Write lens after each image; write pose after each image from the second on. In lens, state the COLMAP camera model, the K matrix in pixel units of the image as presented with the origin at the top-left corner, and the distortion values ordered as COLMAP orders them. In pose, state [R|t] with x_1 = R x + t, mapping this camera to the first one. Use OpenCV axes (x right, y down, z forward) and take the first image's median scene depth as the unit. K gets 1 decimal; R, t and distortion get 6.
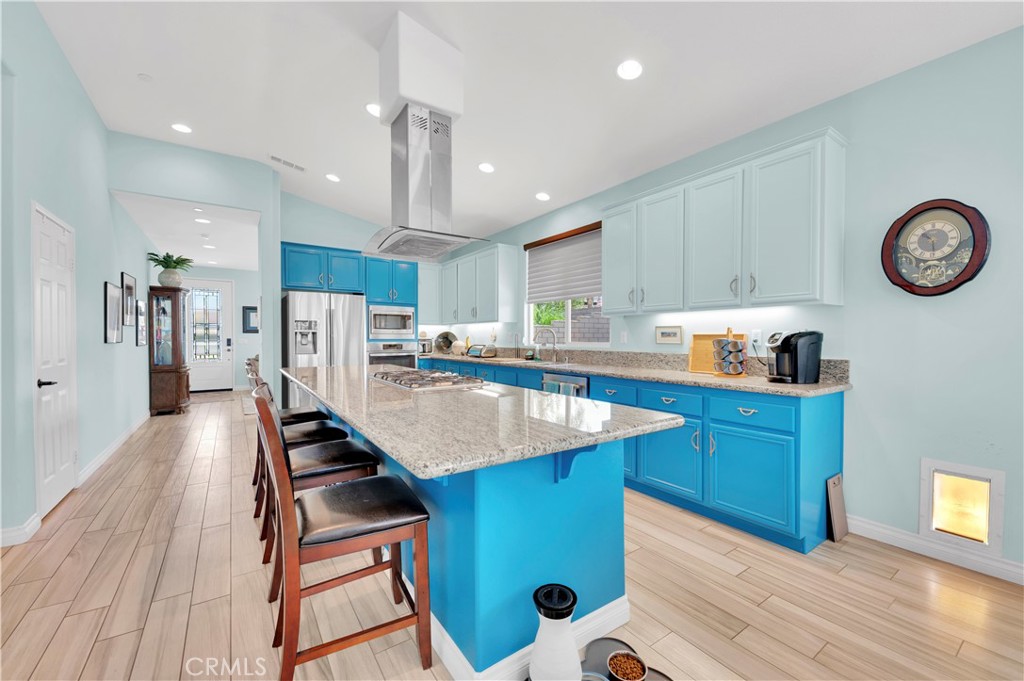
lens RADIAL K [[412.8, 0, 510.3], [0, 412.8, 341.4], [0, 0, 1]] dist [0.000074, -0.002785]
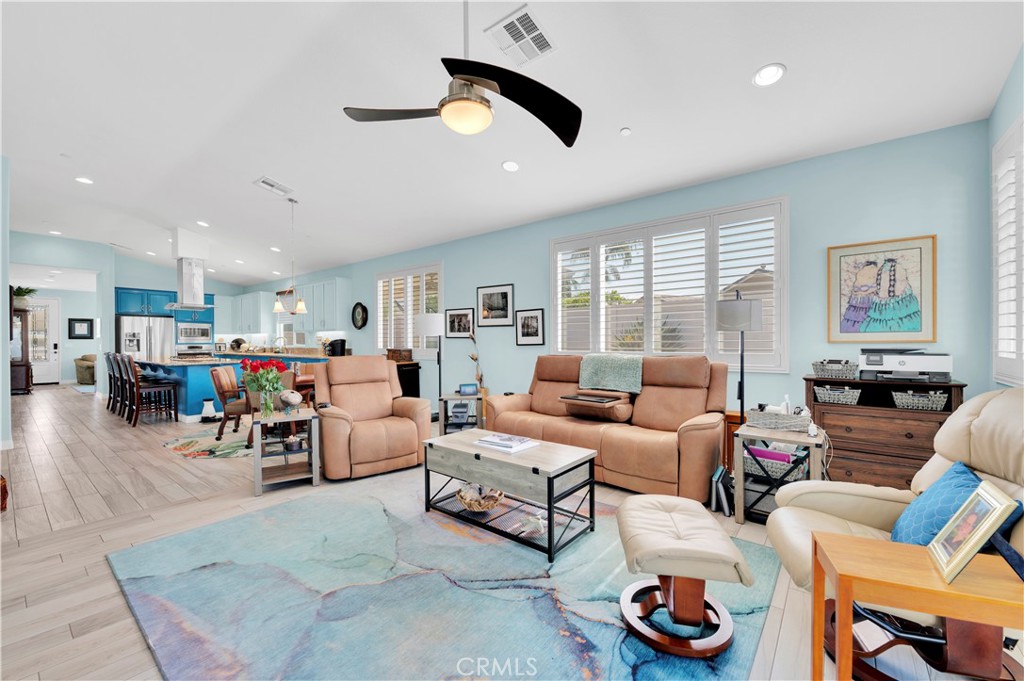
lens RADIAL K [[412.8, 0, 520.4], [0, 412.8, 339.0], [0, 0, 1]] dist [0.000074, -0.002785]
pose [[0.951256, -0.001948, 0.308397, 0.457604], [0.006730, 0.999873, -0.014442, 0.011123], [-0.308330, 0.015814, 0.951148, -1.006163]]
